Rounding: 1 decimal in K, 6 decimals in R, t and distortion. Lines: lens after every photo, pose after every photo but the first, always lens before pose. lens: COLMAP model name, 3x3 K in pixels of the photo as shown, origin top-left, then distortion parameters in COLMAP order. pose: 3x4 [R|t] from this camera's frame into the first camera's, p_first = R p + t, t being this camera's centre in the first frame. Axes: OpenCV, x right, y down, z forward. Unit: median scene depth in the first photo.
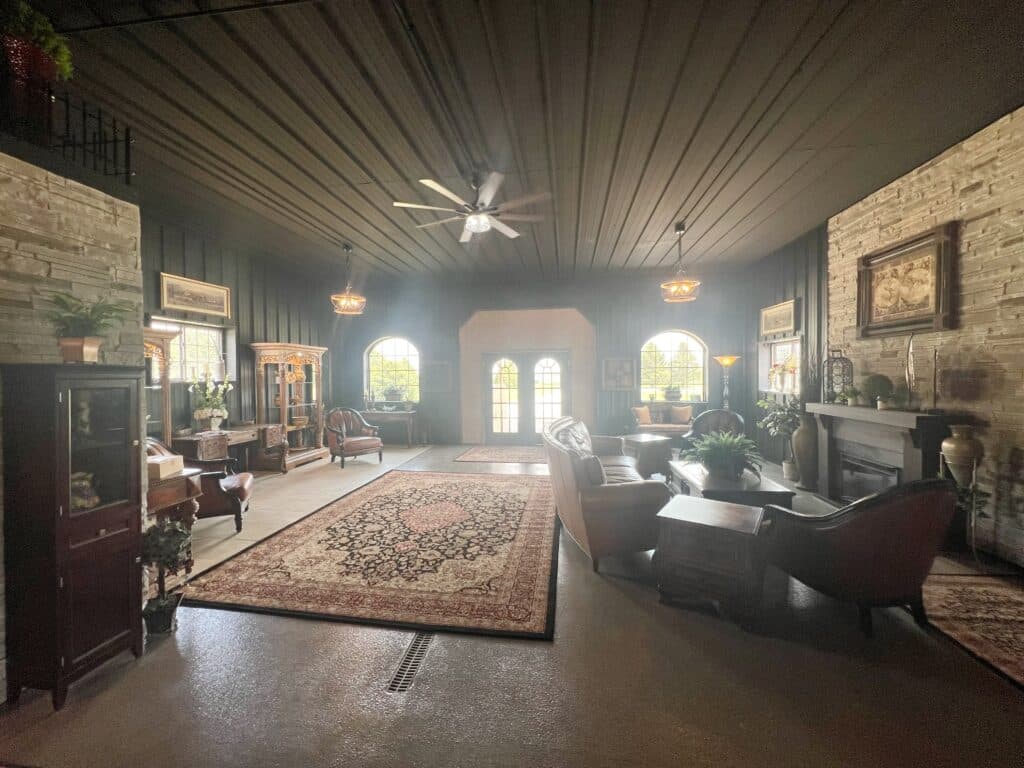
lens RADIAL K [[409.2, 0, 512.0], [0, 409.2, 384.0], [0, 0, 1]] dist [-0.001623, -0.000225]
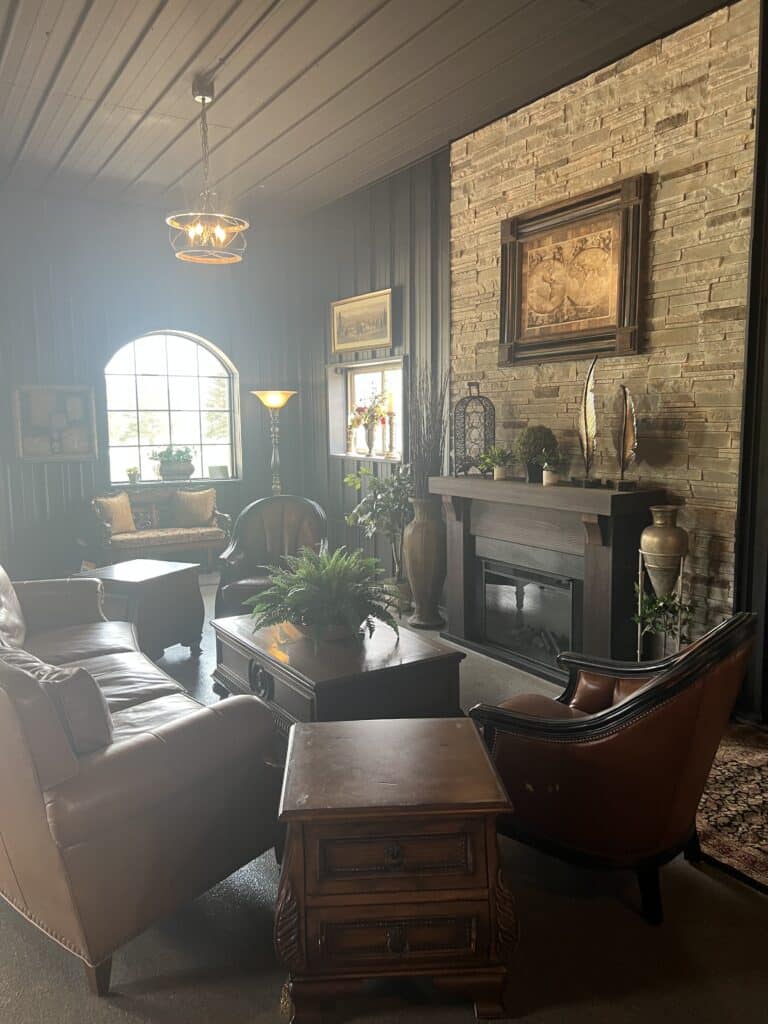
lens RADIAL K [[775.2, 0, 384.0], [0, 775.2, 512.0], [0, 0, 1]] dist [0.052668, -0.052716]
pose [[0.771069, -0.072136, 0.632652, -0.004181], [0.014975, 0.995342, 0.095240, -0.009362], [-0.636575, -0.063963, 0.768558, 0.263810]]
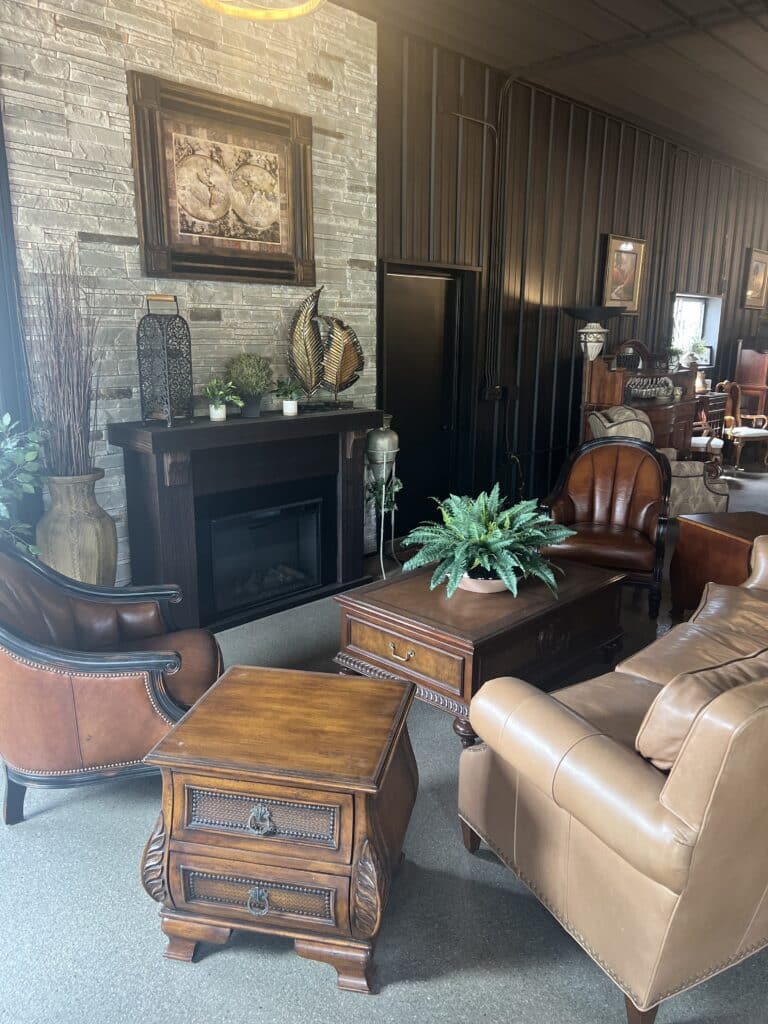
lens RADIAL K [[775.2, 0, 384.0], [0, 775.2, 512.0], [0, 0, 1]] dist [0.052668, -0.052716]
pose [[-0.807339, -0.127322, 0.576188, 0.127647], [0.017472, 0.970859, 0.239015, -0.062985], [-0.589829, 0.203033, -0.781588, 1.745256]]
